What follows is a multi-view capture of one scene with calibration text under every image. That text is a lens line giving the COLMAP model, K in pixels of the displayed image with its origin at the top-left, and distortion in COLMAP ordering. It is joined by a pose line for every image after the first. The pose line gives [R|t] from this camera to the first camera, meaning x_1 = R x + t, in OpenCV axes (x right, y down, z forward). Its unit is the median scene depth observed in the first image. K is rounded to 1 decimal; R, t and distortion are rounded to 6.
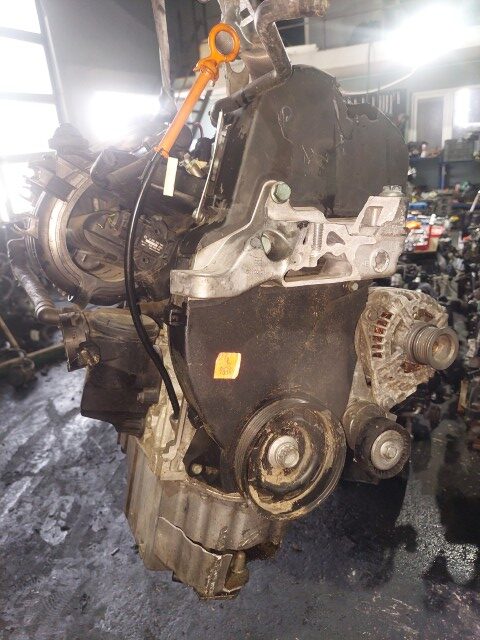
lens RADIAL K [[474.5, 0, 235.1], [0, 474.5, 319.3], [0, 0, 1]] dist [-0.001108, 0.006000]
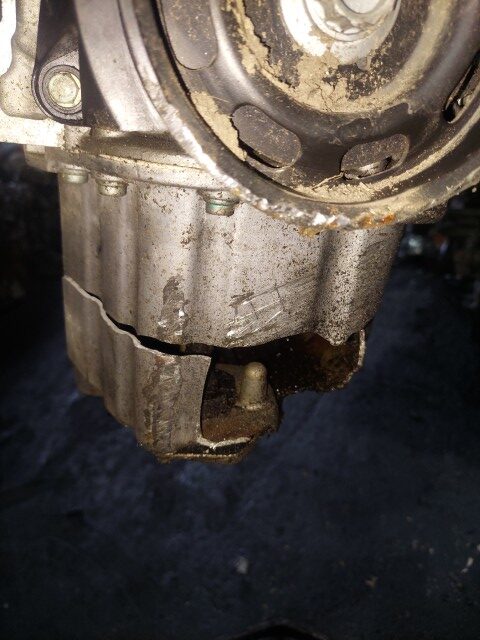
lens RADIAL K [[474.5, 0, 242.2], [0, 474.5, 323.3], [0, 0, 1]] dist [-0.001108, 0.006000]
pose [[0.969228, 0.025261, -0.244865, 0.110689], [0.036021, 0.969460, 0.242590, 0.373261], [0.243515, -0.243945, 0.938718, 0.648558]]
